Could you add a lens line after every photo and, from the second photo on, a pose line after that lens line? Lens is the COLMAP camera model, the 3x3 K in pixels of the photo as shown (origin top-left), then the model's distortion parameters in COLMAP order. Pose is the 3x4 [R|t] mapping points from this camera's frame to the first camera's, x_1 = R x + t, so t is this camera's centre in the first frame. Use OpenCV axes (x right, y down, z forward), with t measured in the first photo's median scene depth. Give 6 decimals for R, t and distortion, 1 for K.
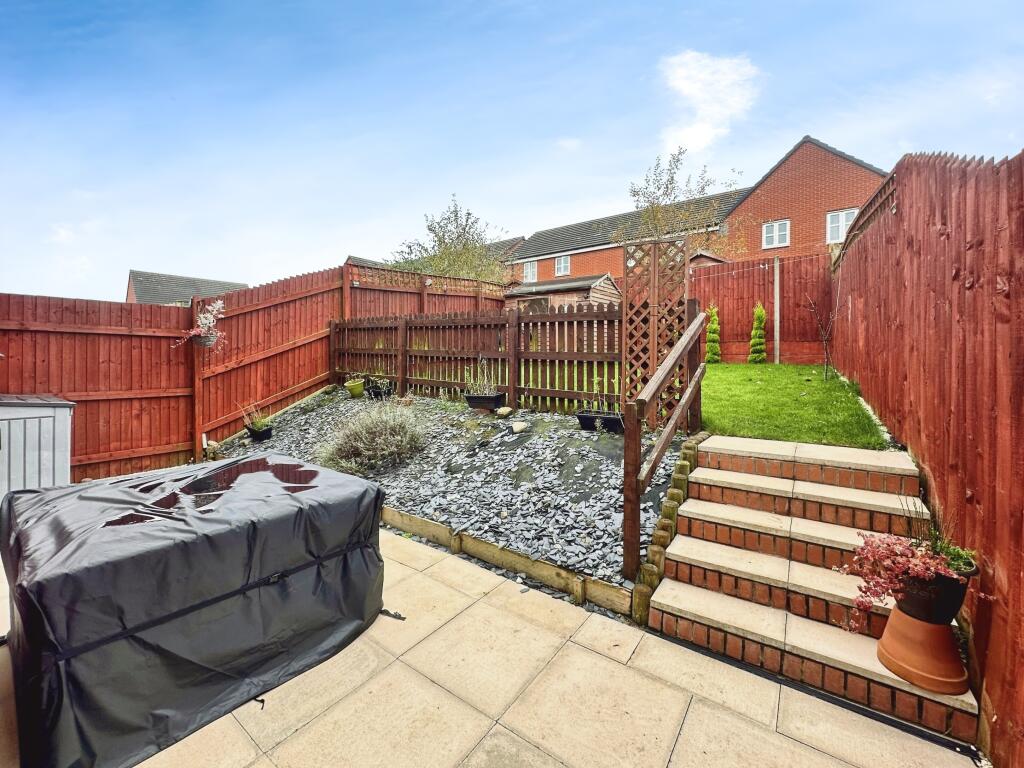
lens RADIAL K [[413.6, 0, 508.1], [0, 413.6, 380.8], [0, 0, 1]] dist [-0.001371, 0.000578]
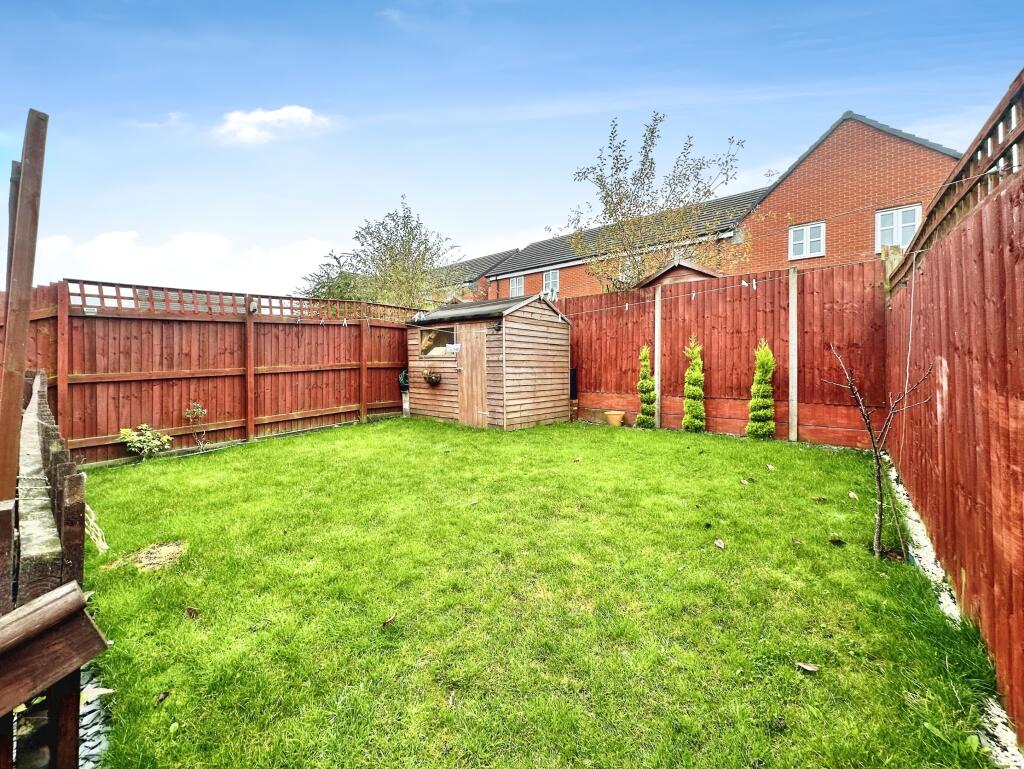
lens RADIAL K [[407.4, 0, 519.1], [0, 407.4, 386.1], [0, 0, 1]] dist [-0.002283, 0.000107]
pose [[0.997990, 0.015645, -0.061417, 0.261922], [-0.016785, 0.999695, -0.018092, -0.097362], [0.061115, 0.019087, 0.997948, 0.344570]]
